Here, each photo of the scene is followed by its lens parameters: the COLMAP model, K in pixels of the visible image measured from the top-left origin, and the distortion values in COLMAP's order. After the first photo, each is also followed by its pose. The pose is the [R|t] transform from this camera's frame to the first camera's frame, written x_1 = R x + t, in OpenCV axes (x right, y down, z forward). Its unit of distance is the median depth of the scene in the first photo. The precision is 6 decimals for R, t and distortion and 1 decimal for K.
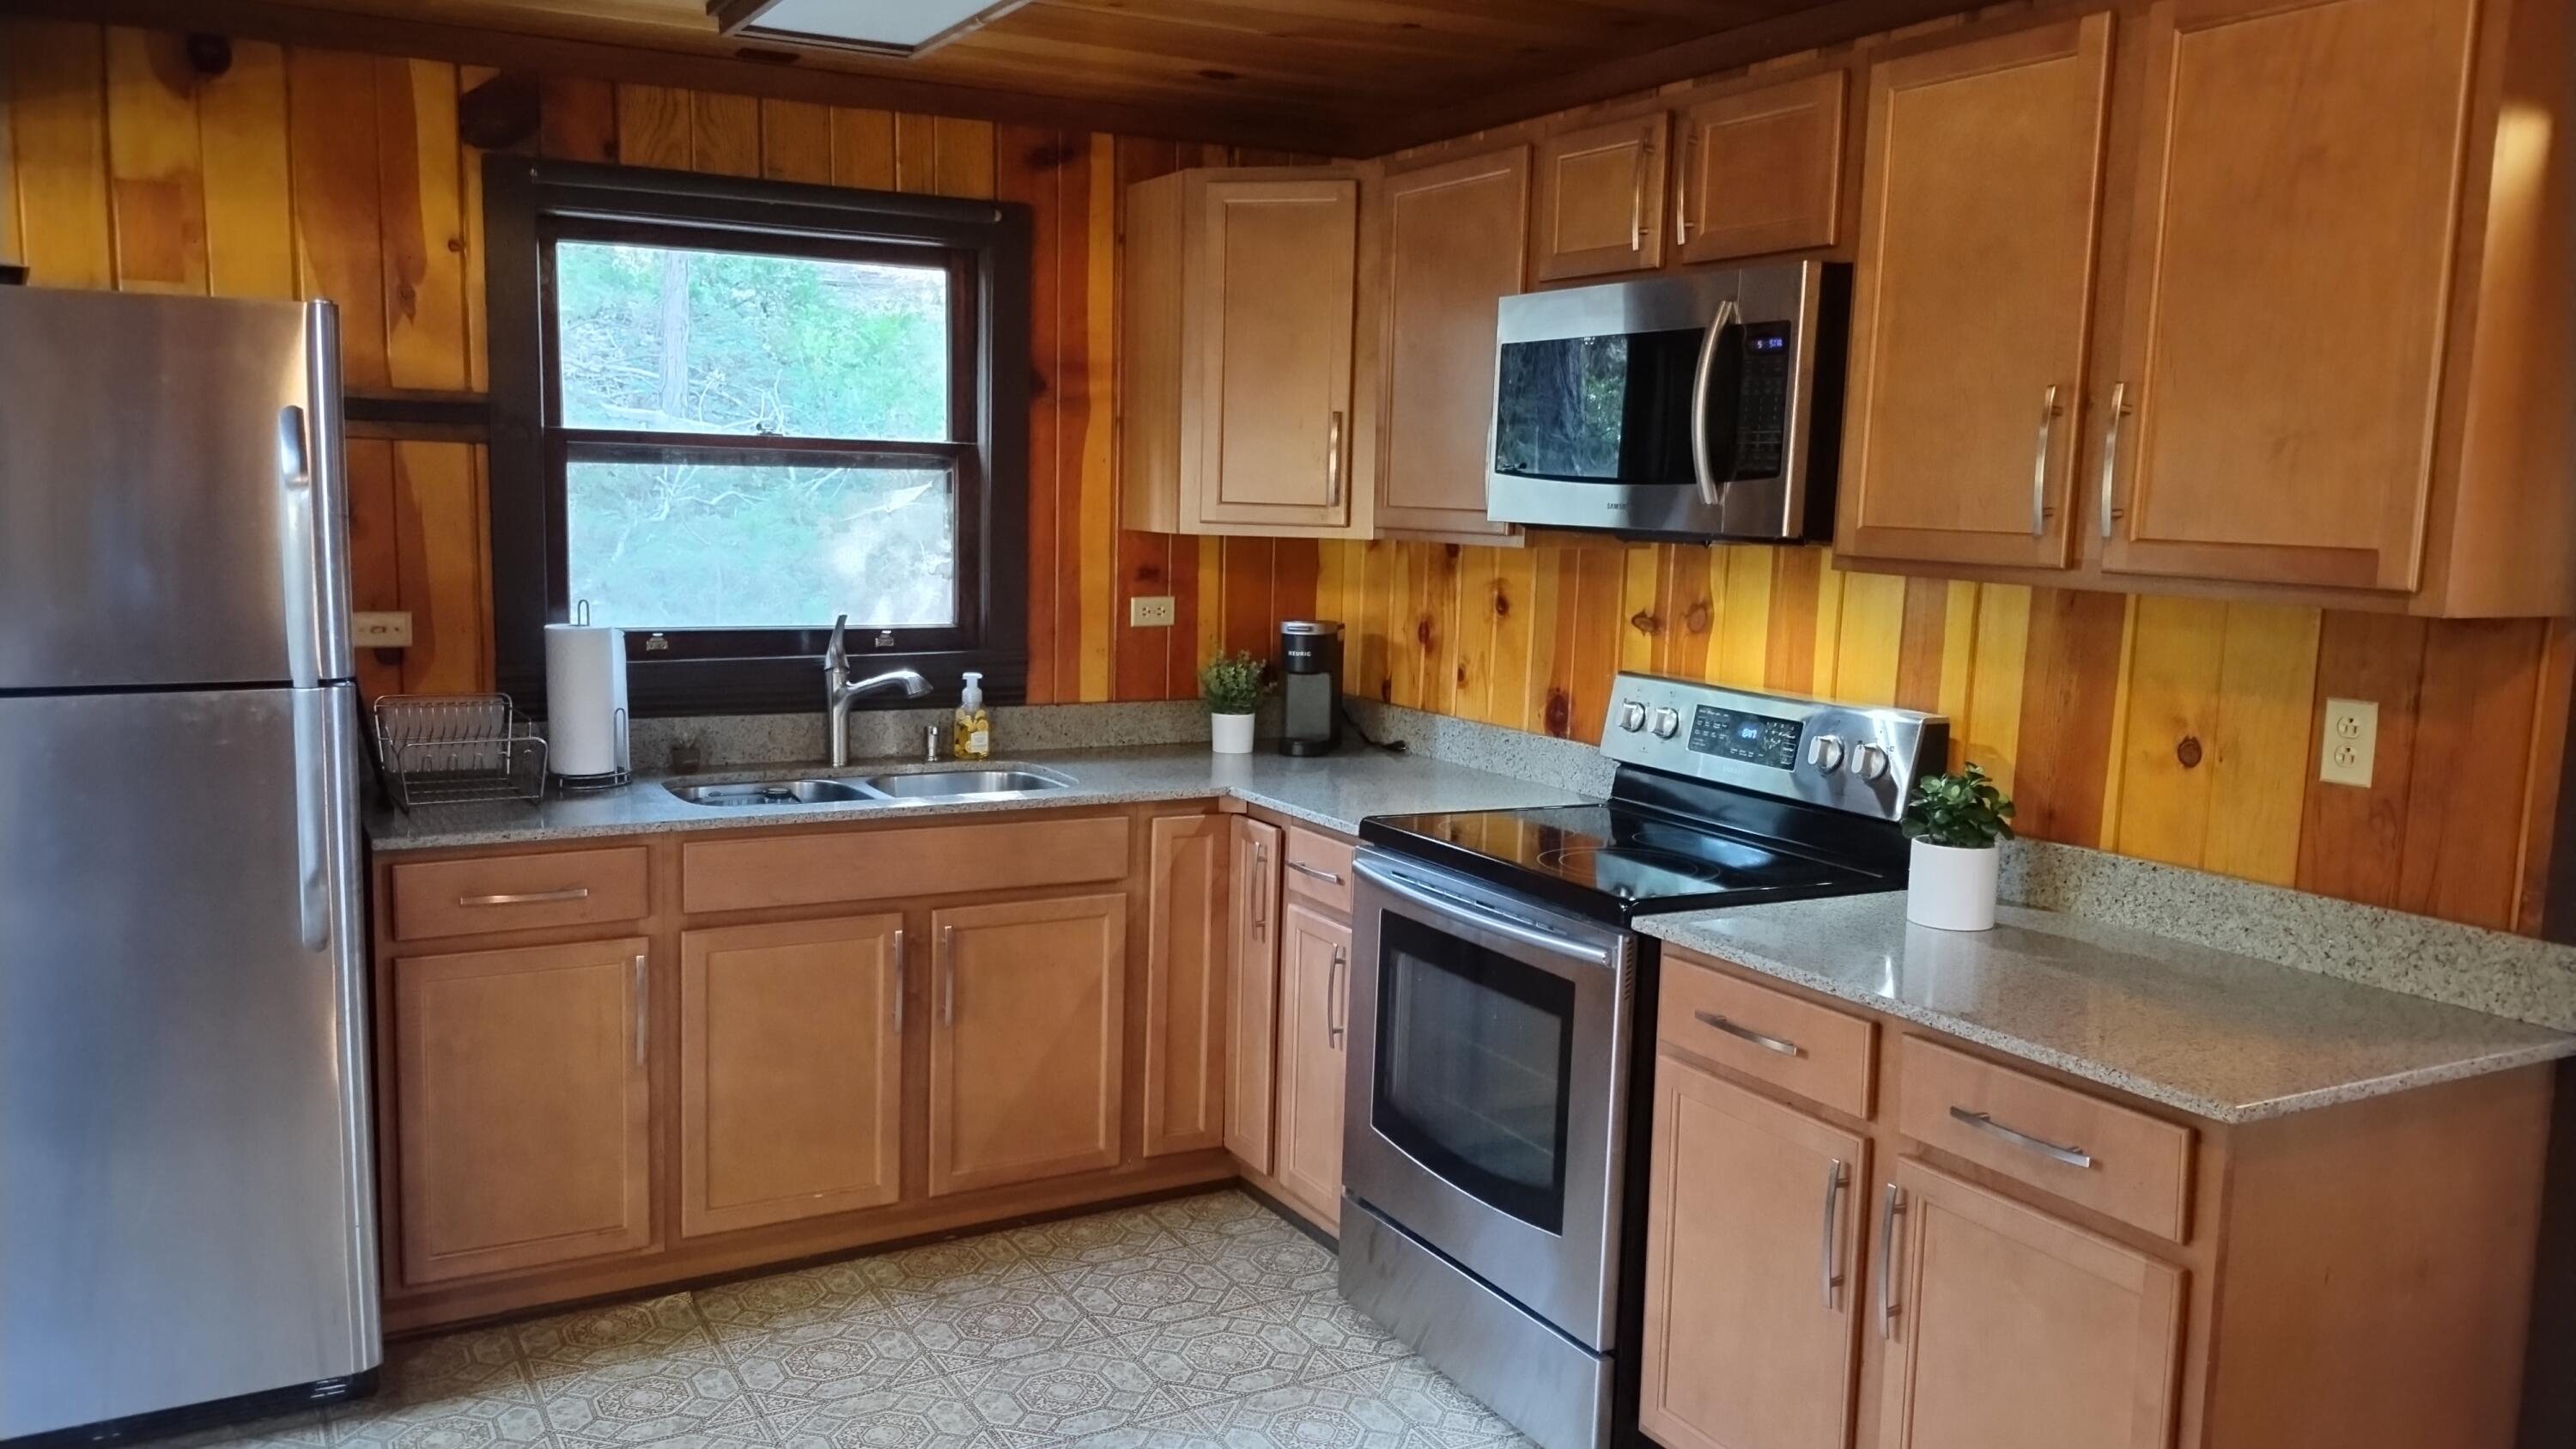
lens RADIAL K [[1908.2, 0, 1288.0], [0, 1908.2, 724.5], [0, 0, 1]] dist [0.094943, -0.149401]
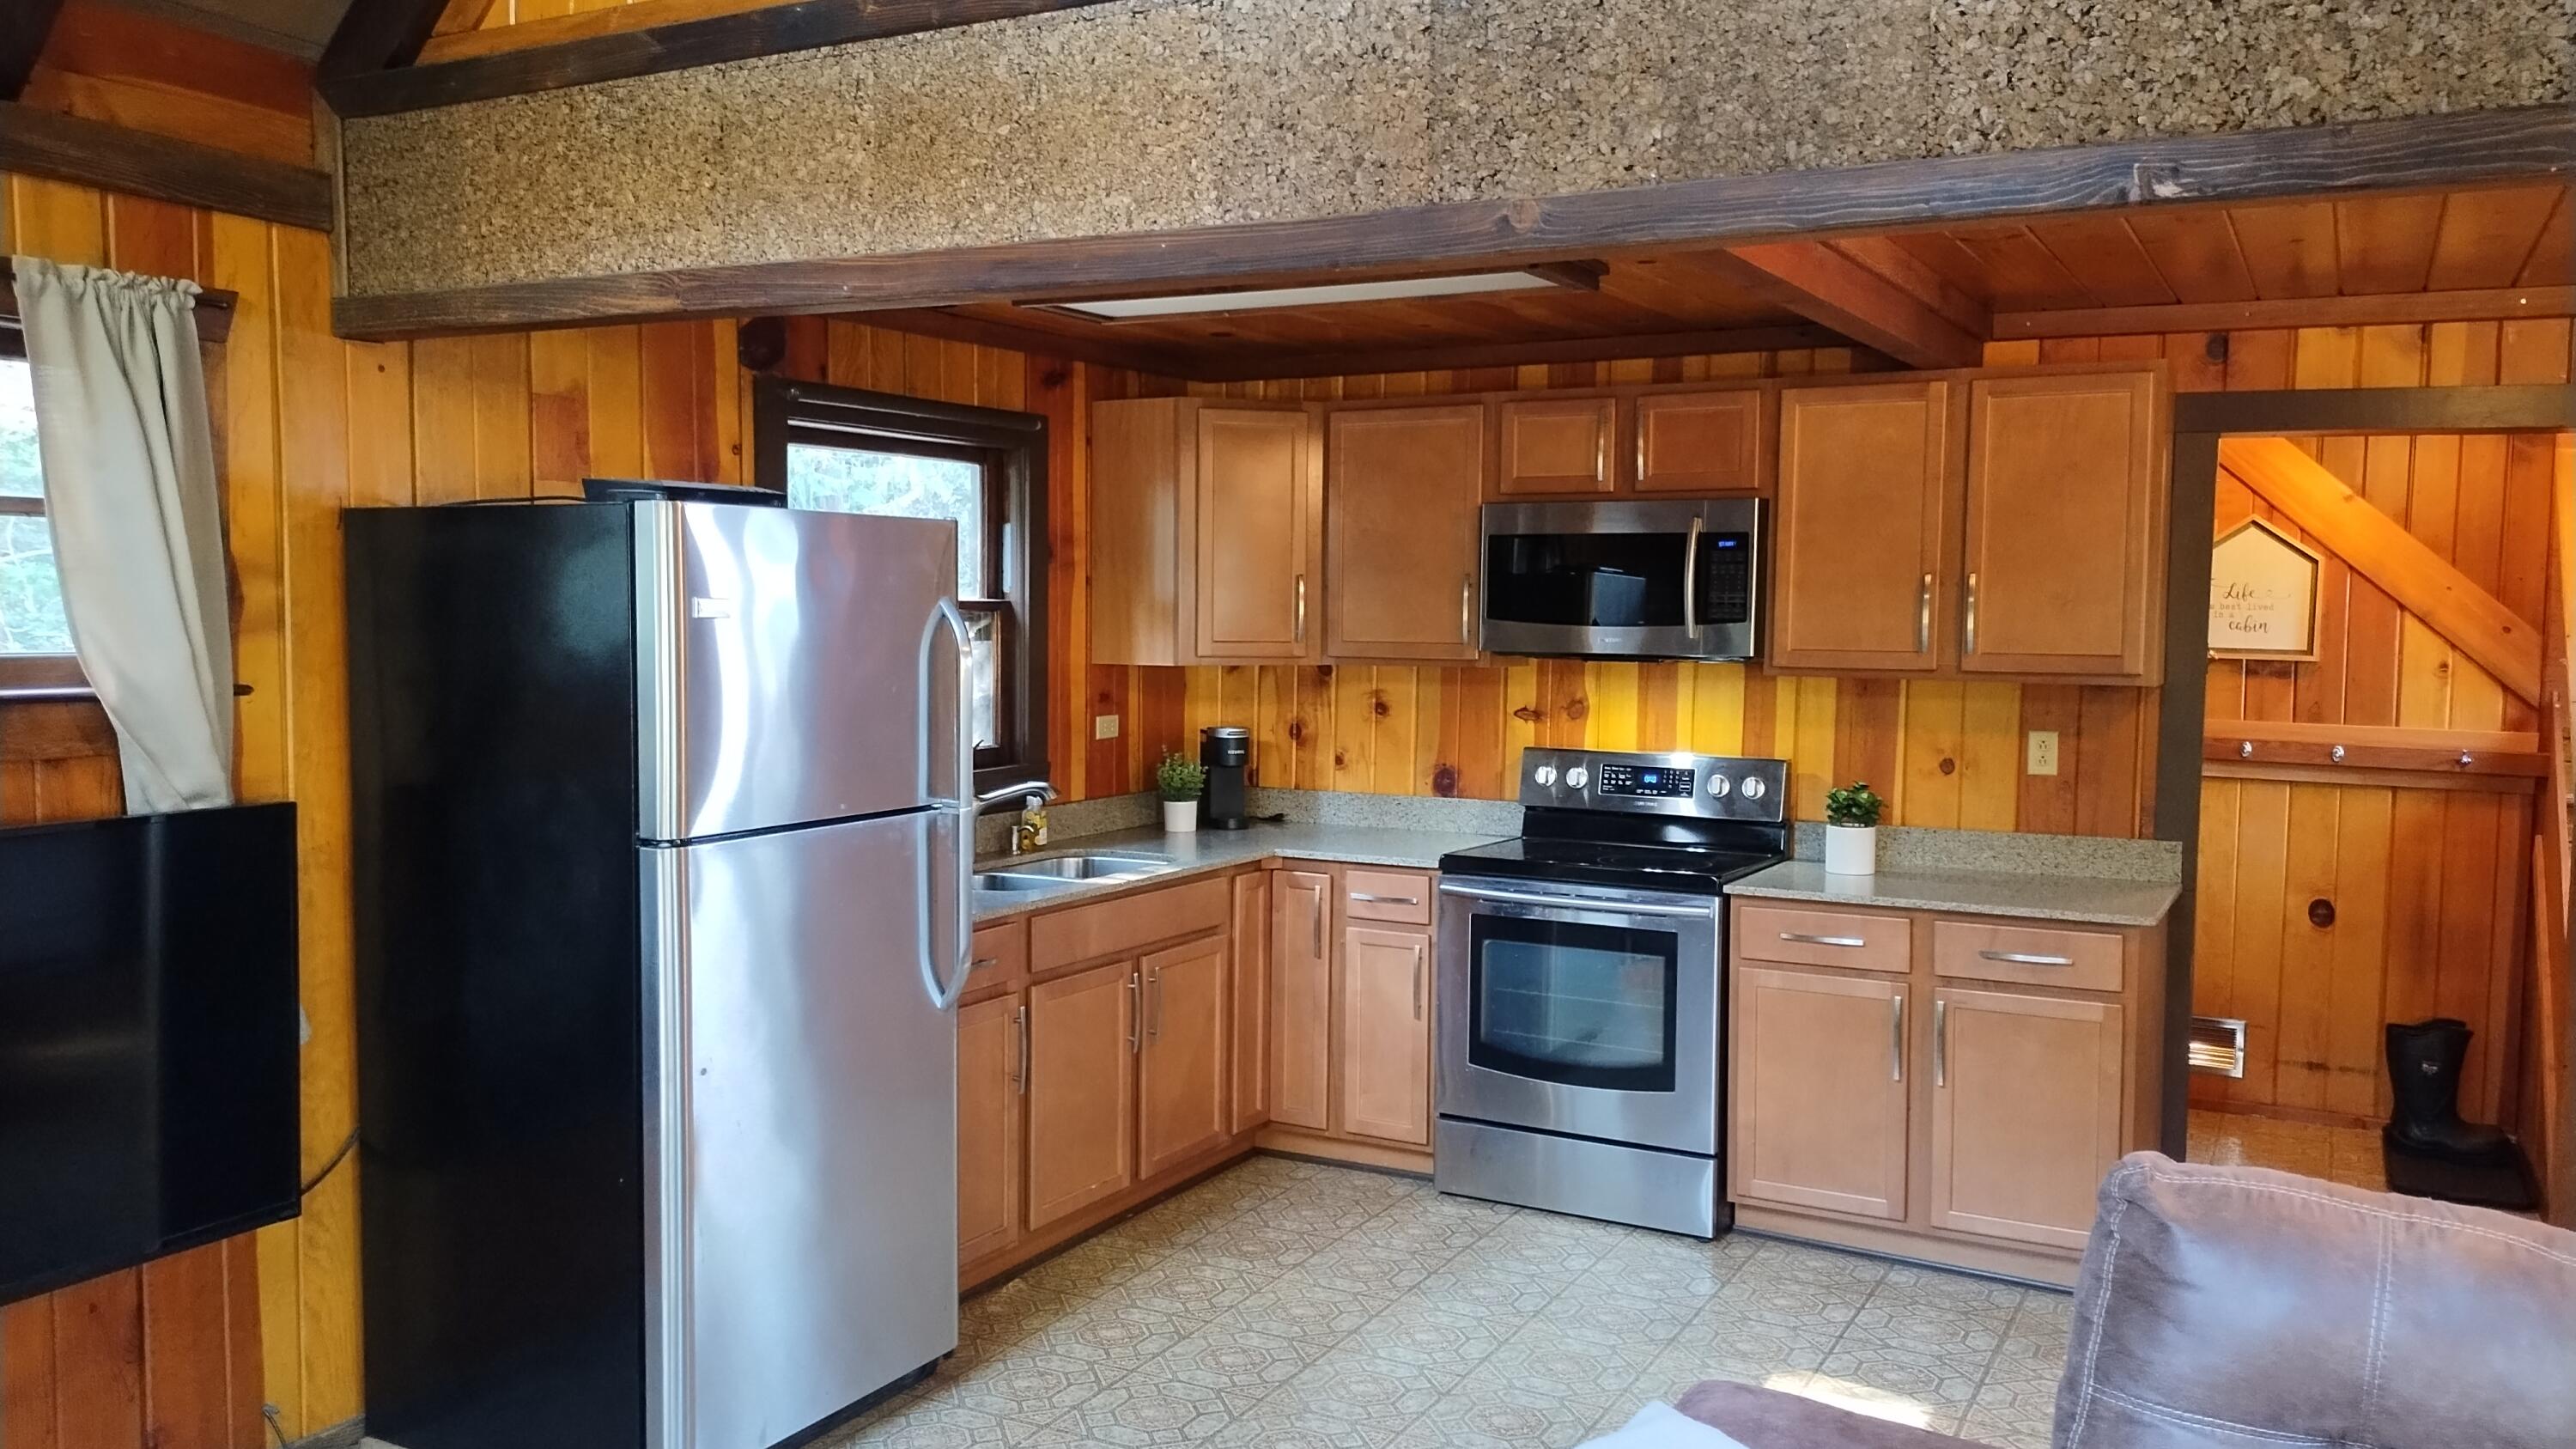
lens RADIAL K [[1908.2, 0, 1288.0], [0, 1908.2, 724.5], [0, 0, 1]] dist [0.094943, -0.149401]
pose [[0.852680, -0.051462, 0.519892, -0.787494], [0.079794, 0.996289, -0.032253, -0.012523], [-0.516303, 0.068986, 0.853623, -0.189503]]
